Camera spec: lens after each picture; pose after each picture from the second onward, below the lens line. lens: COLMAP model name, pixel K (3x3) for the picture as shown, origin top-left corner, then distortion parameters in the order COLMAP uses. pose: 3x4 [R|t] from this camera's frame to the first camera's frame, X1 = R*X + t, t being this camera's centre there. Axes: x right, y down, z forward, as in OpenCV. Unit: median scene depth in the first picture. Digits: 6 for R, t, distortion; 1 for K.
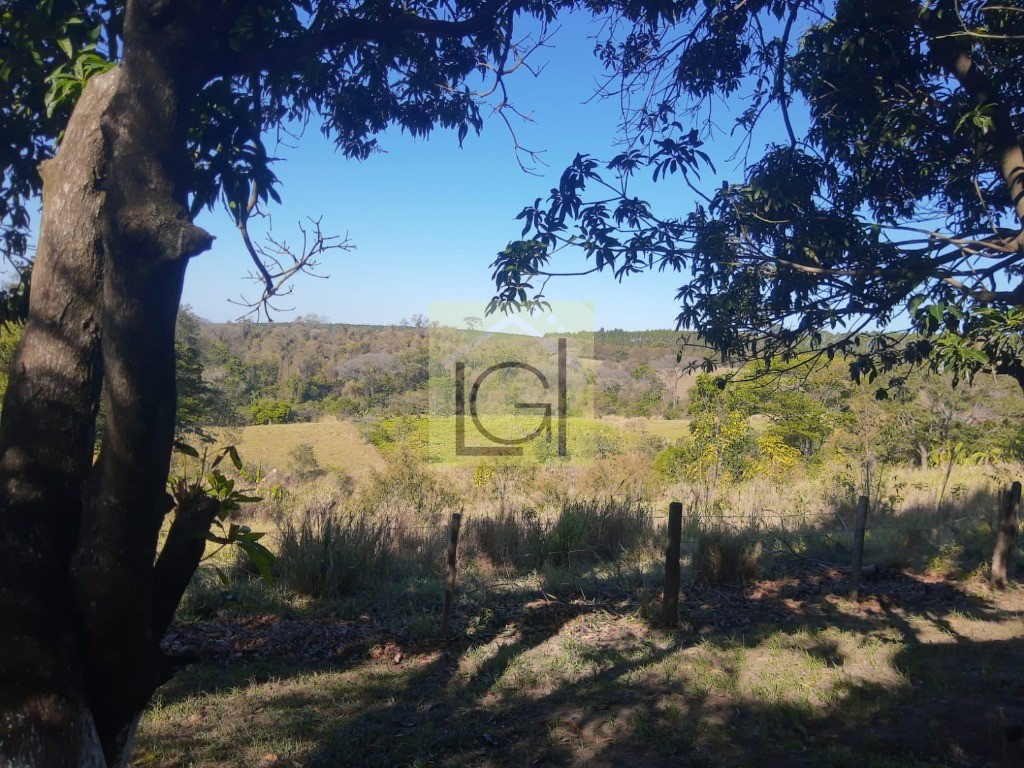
lens RADIAL K [[816.7, 0, 510.7], [0, 816.7, 383.9], [0, 0, 1]] dist [-0.011196, 0.017112]
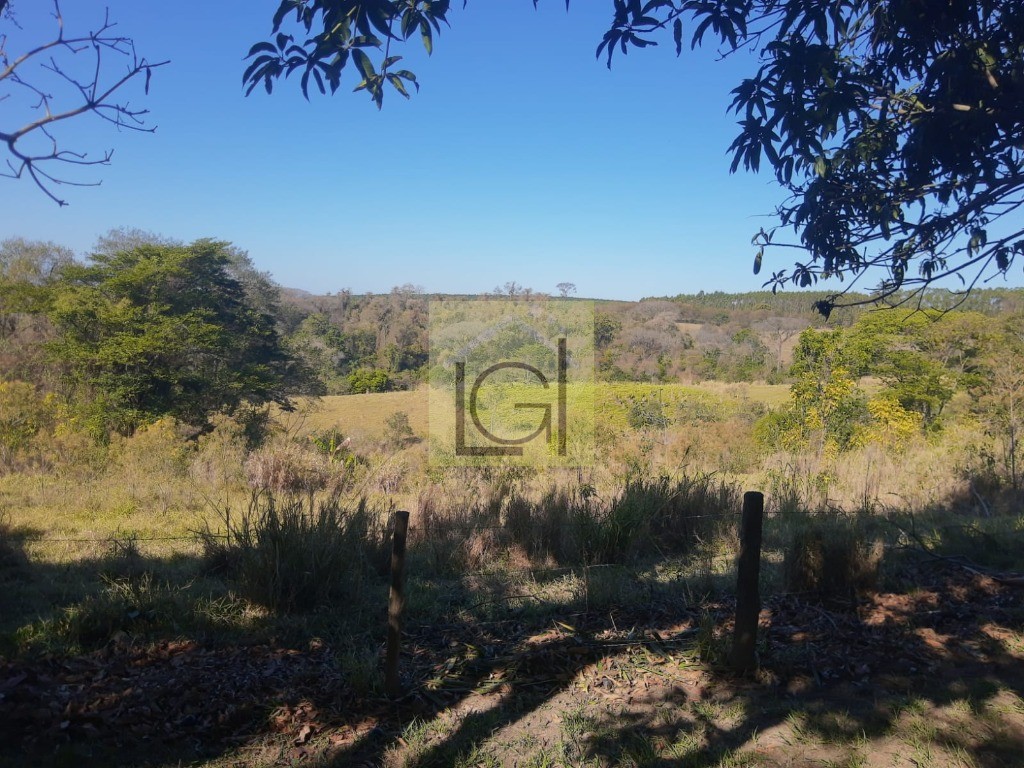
lens RADIAL K [[816.7, 0, 509.2], [0, 816.7, 390.2], [0, 0, 1]] dist [-0.011196, 0.017112]
pose [[0.992821, -0.009267, -0.119248, 0.093117], [0.014942, 0.998793, 0.046781, 0.032237], [0.118670, -0.048227, 0.991762, 0.352640]]
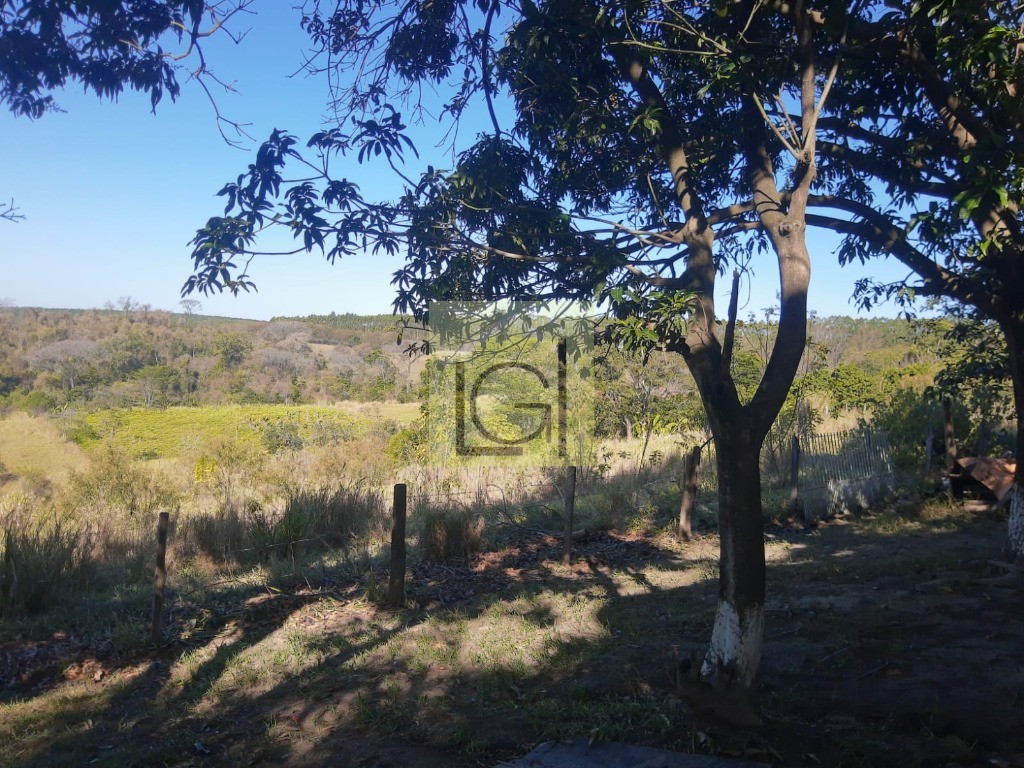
lens RADIAL K [[816.7, 0, 511.3], [0, 816.7, 386.1], [0, 0, 1]] dist [-0.011196, 0.017112]
pose [[0.947167, -0.027599, 0.319551, 0.014245], [0.020583, 0.999468, 0.025313, 0.001169], [-0.320079, -0.017398, 0.947231, 0.000513]]
